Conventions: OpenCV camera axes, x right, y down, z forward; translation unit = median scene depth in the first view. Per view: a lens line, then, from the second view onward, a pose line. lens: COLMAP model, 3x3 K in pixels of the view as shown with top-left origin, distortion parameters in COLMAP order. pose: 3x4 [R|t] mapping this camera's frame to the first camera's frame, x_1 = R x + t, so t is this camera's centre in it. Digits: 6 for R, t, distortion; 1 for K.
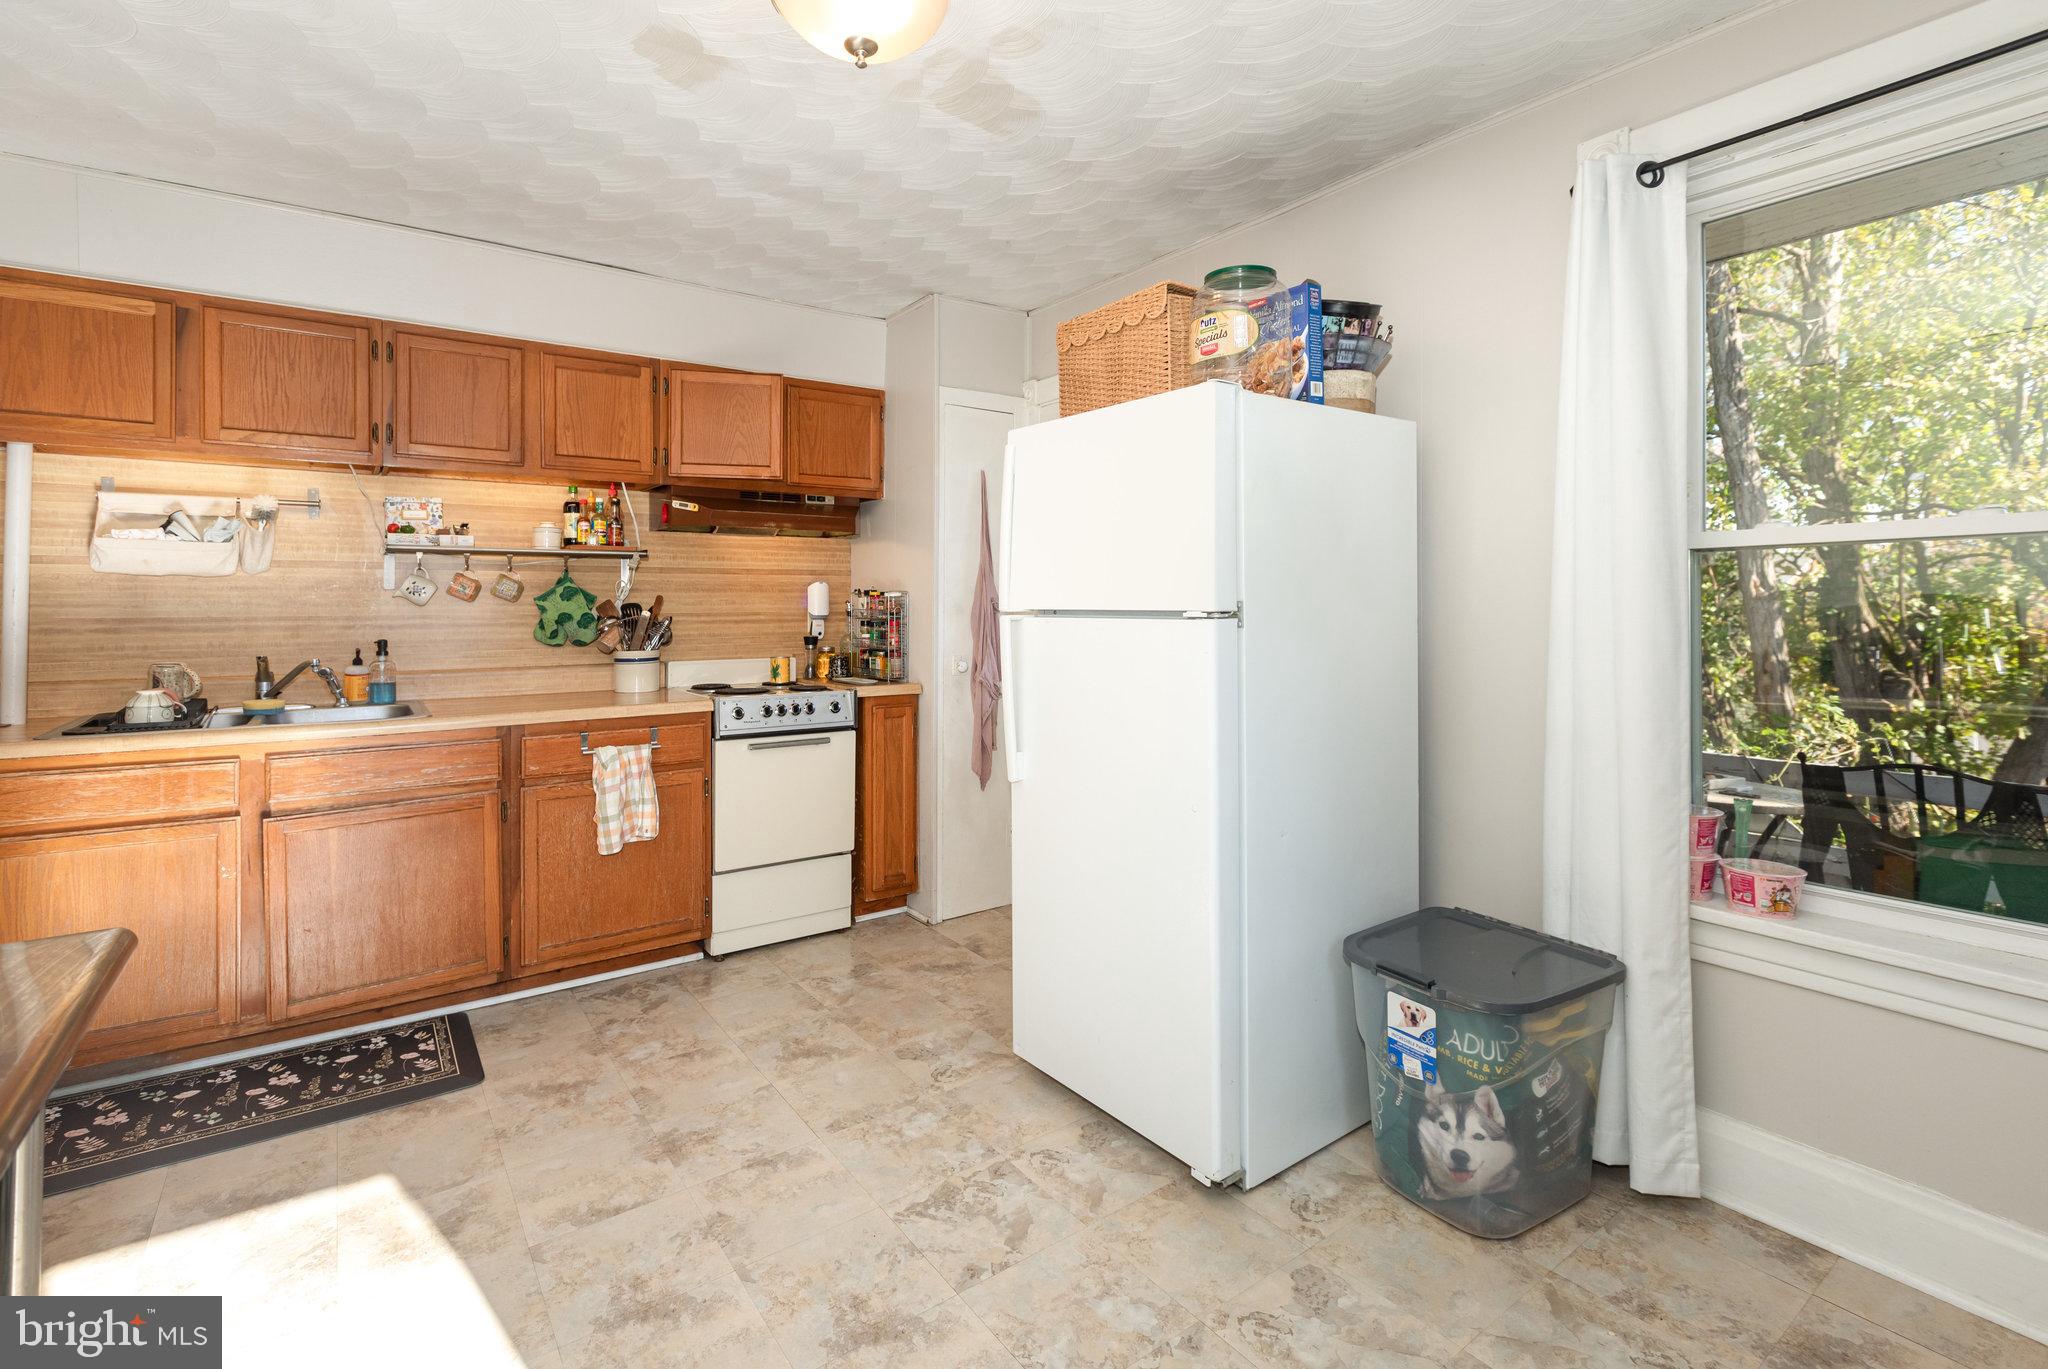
lens RADIAL K [[953.6, 0, 1021.7], [0, 953.6, 611.0], [0, 0, 1]] dist [0.001299, 0.000086]
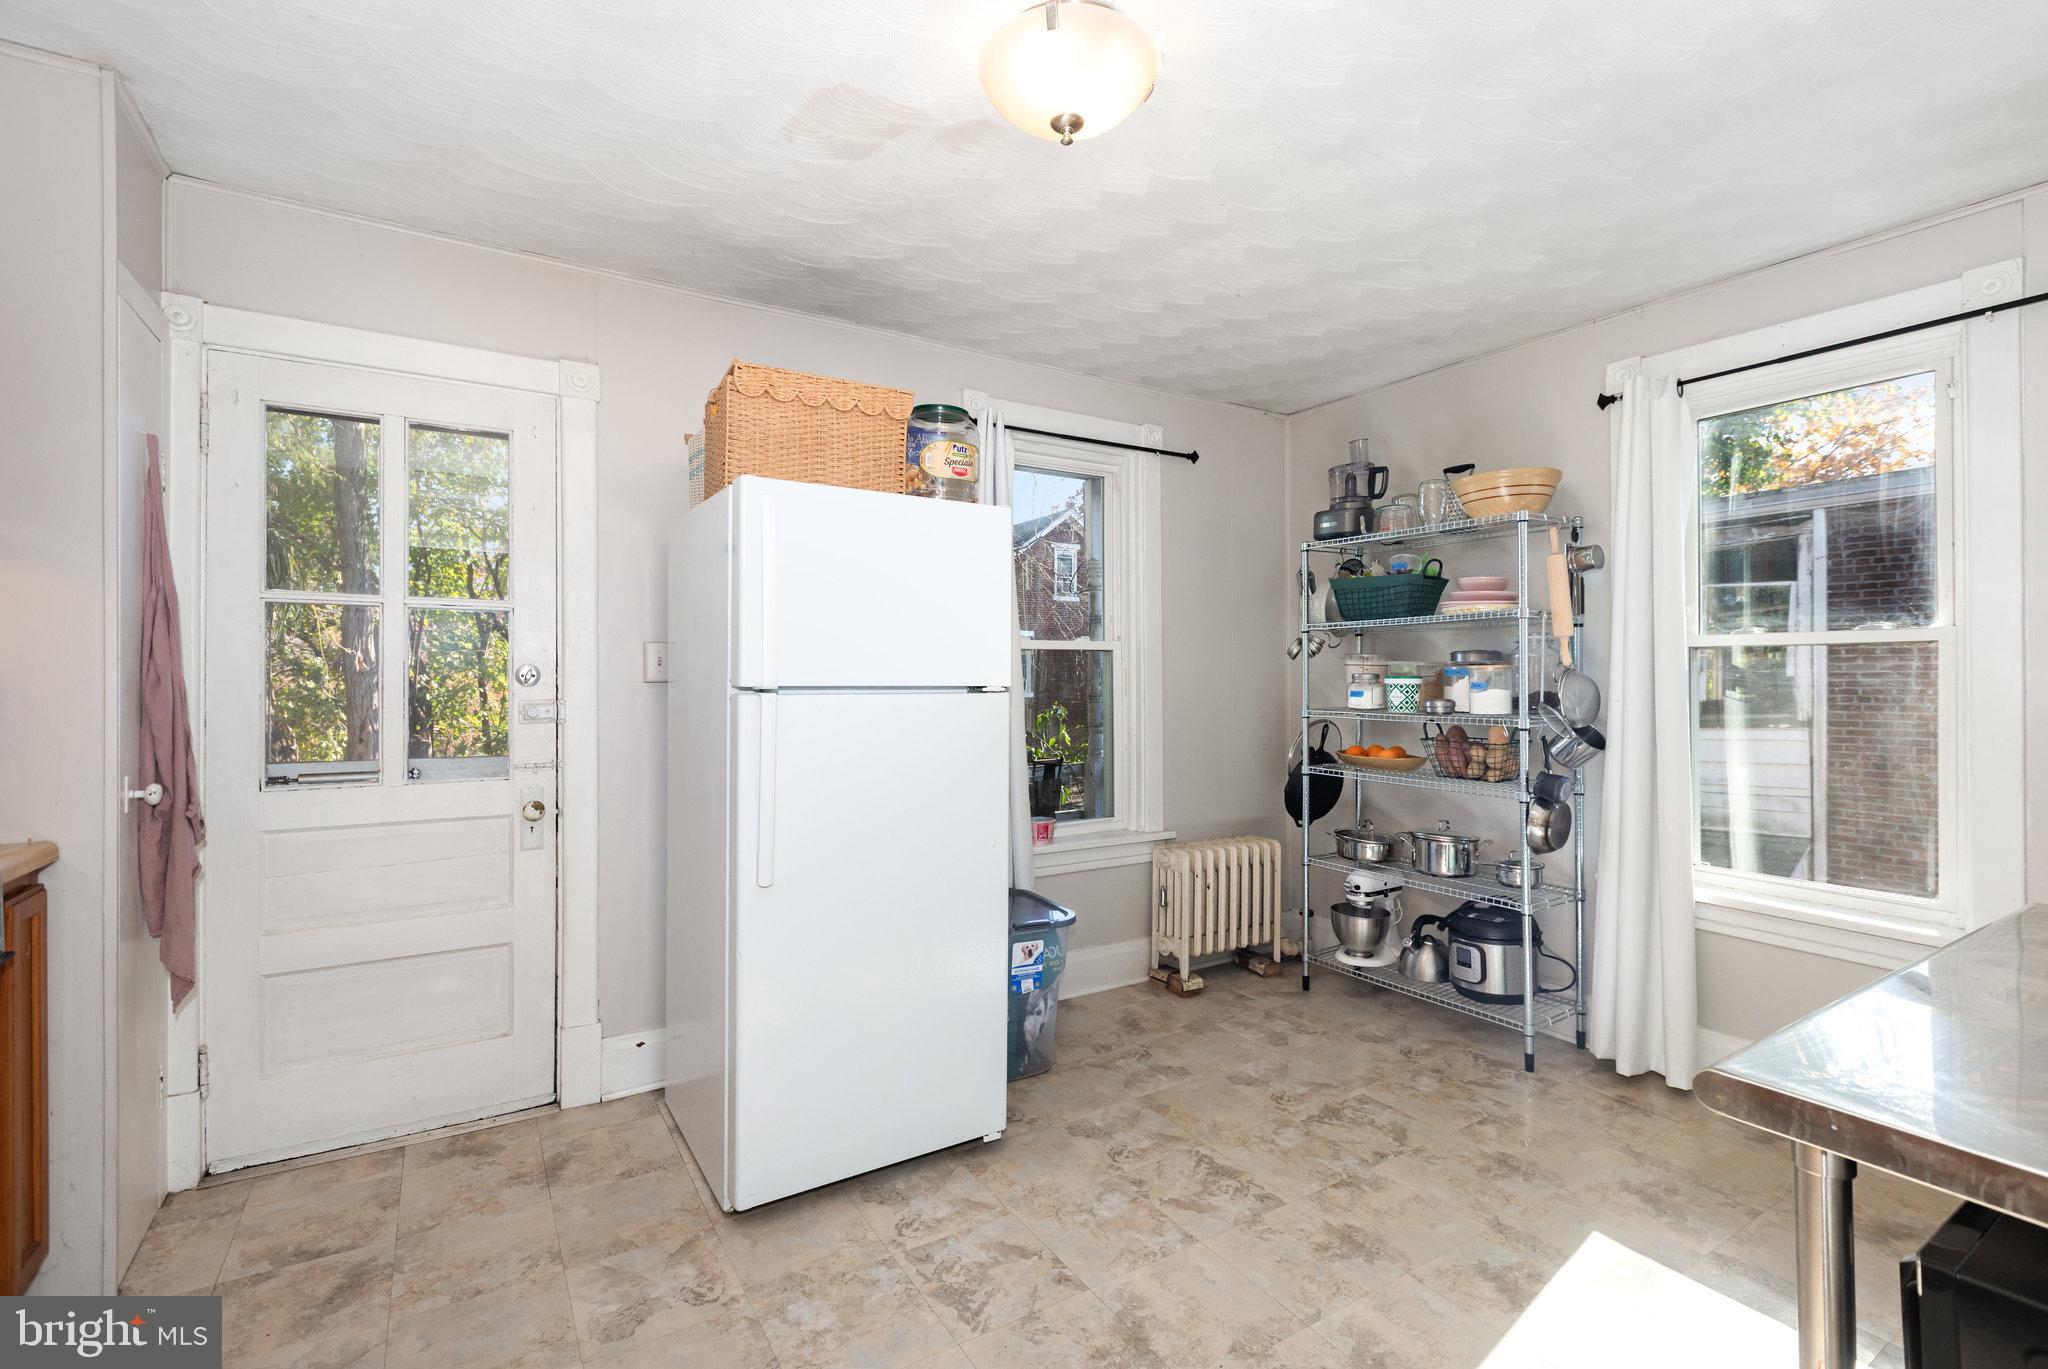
lens RADIAL K [[931.0, 0, 1017.8], [0, 931.0, 687.8], [0, 0, 1]] dist [0.001835, -0.000058]
pose [[0.056941, -0.006230, 0.998358, -1.070319], [0.002260, 0.999979, 0.006111, -0.005841], [-0.998375, 0.001908, 0.056954, 0.930005]]
